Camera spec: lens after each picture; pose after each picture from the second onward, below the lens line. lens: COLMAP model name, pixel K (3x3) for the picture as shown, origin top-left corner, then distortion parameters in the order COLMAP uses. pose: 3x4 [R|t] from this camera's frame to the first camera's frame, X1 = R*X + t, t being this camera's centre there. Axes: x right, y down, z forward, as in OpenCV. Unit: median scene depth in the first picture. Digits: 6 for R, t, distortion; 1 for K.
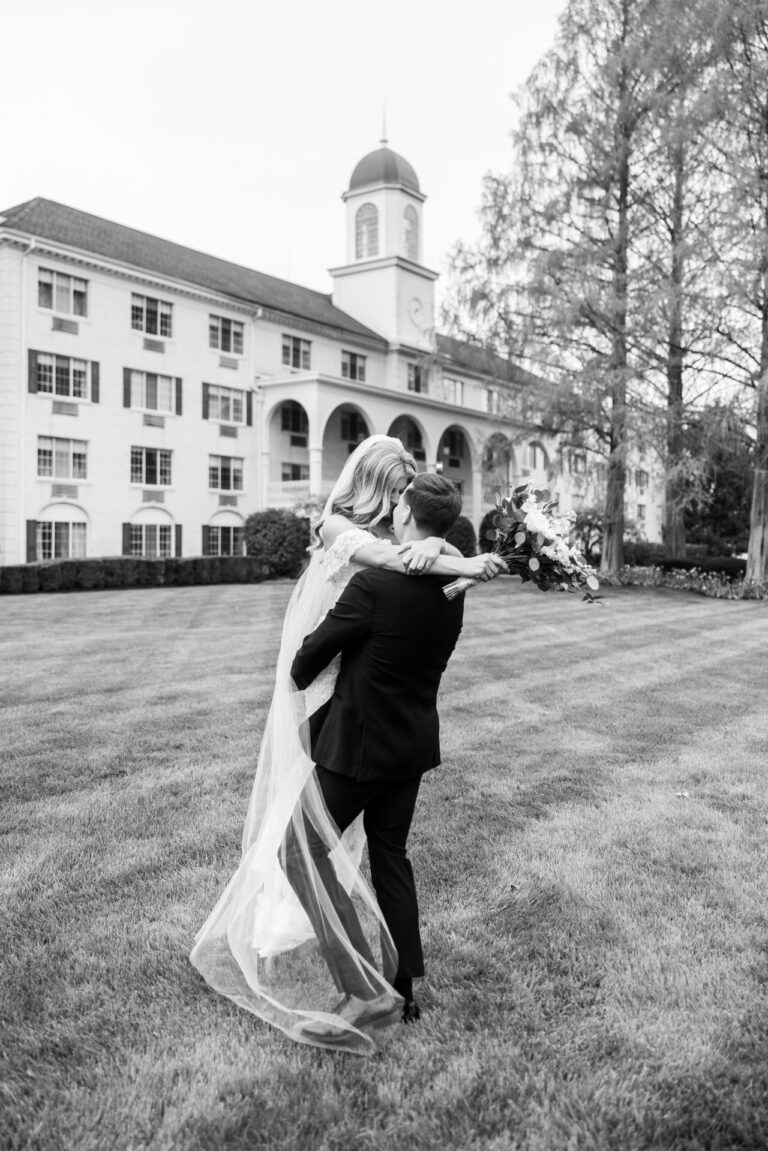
lens RADIAL K [[1034.3, 0, 342.6], [0, 1034.3, 509.7], [0, 0, 1]] dist [-0.002448, 0.000638]
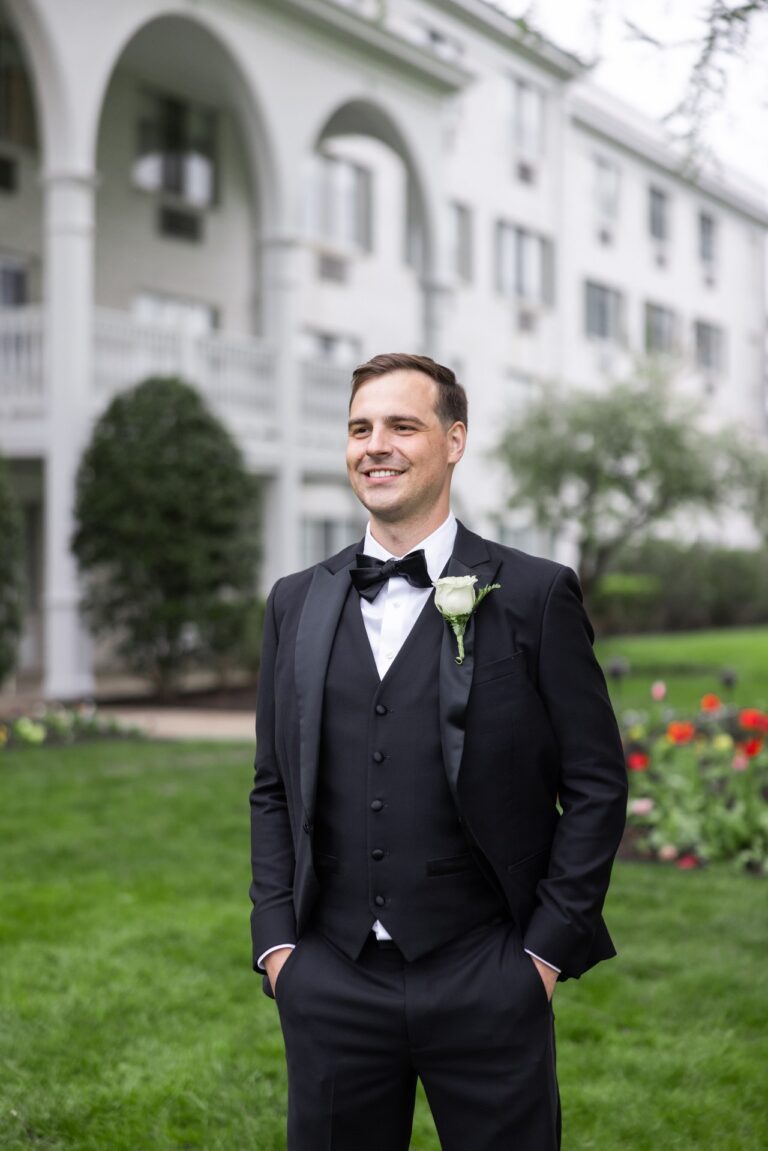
lens RADIAL K [[2227.9, 0, 487.1], [0, 2227.9, 573.8], [0, 0, 1]] dist [0.017687, 0.044974]
pose [[0.974259, -0.004051, 0.225394, 0.098179], [-0.005168, 0.999174, 0.040300, 0.017398], [-0.225371, -0.040428, 0.973434, 0.496908]]
